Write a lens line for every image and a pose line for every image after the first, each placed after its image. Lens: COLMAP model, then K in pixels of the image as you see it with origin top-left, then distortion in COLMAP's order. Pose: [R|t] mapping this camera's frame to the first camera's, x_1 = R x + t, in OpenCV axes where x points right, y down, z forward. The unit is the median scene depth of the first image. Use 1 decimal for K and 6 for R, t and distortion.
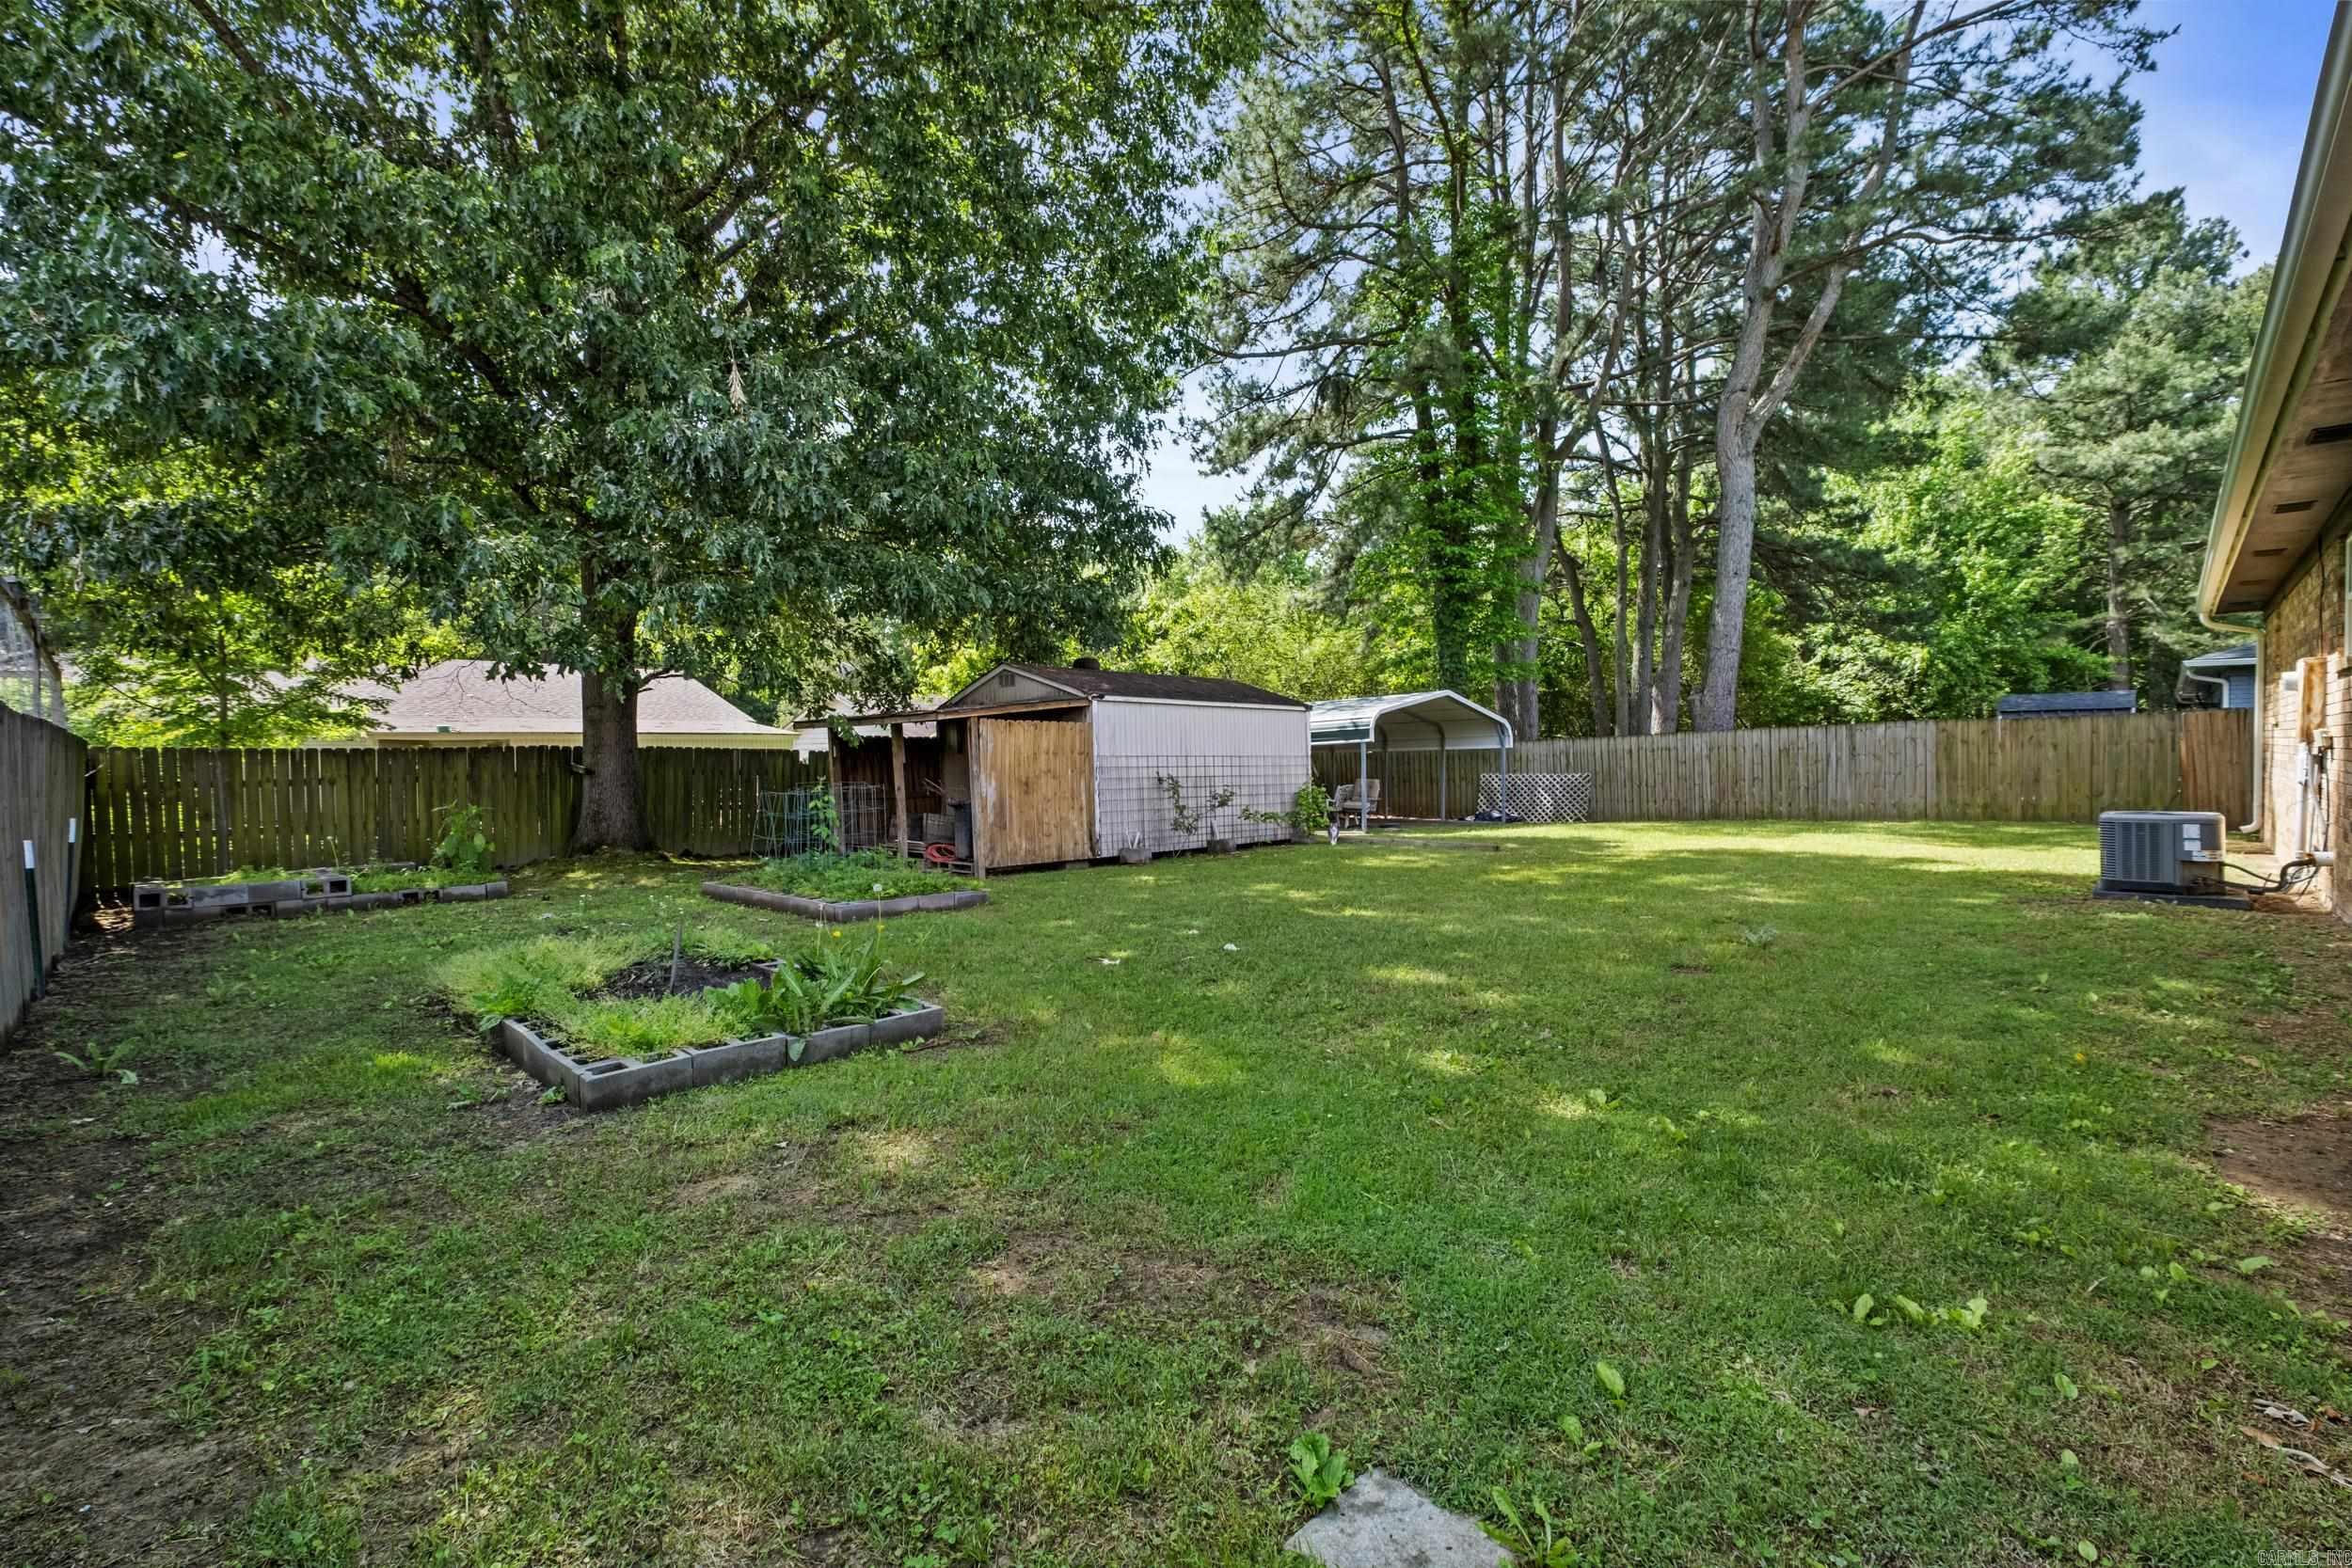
lens RADIAL K [[1015.1, 0, 1158.6], [0, 1015.1, 776.8], [0, 0, 1]] dist [-0.007174, -0.000808]
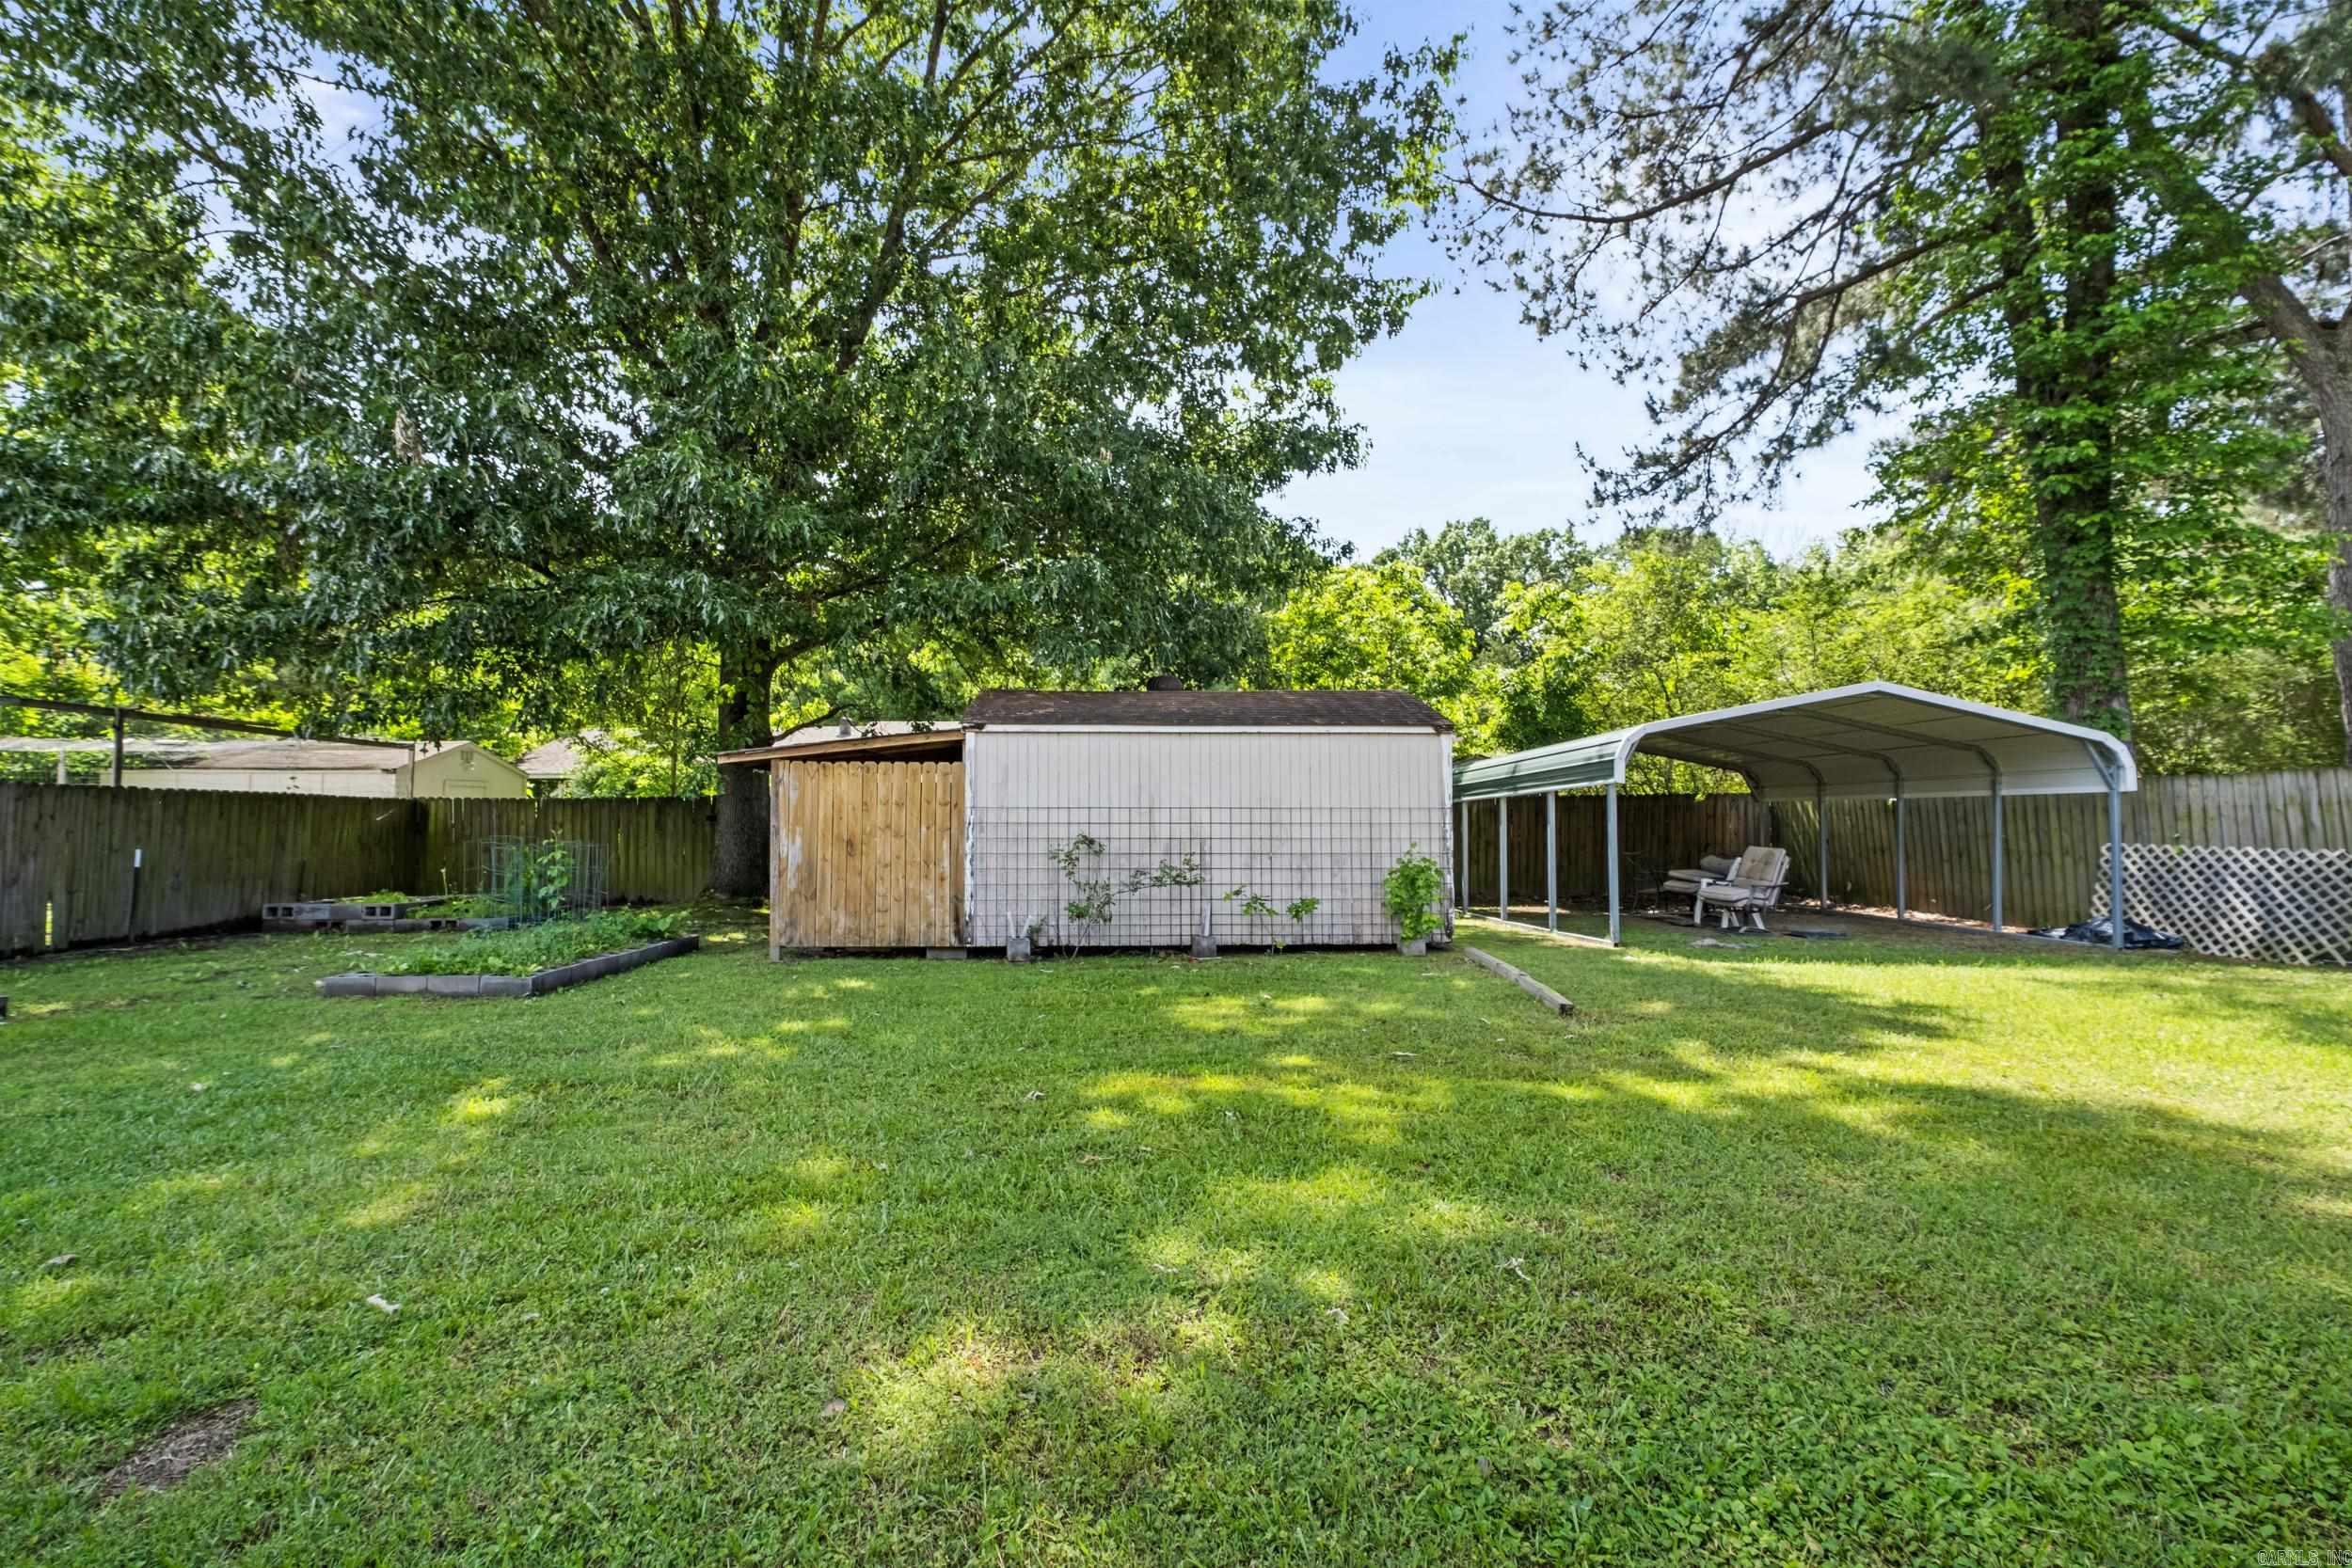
lens RADIAL K [[1015.1, 0, 1158.6], [0, 1015.1, 776.8], [0, 0, 1]] dist [-0.007174, -0.000808]
pose [[0.712999, -0.021935, -0.700822, 0.551384], [-0.016008, 0.998741, -0.047545, -0.009991], [0.700983, 0.045118, 0.711750, 0.565022]]
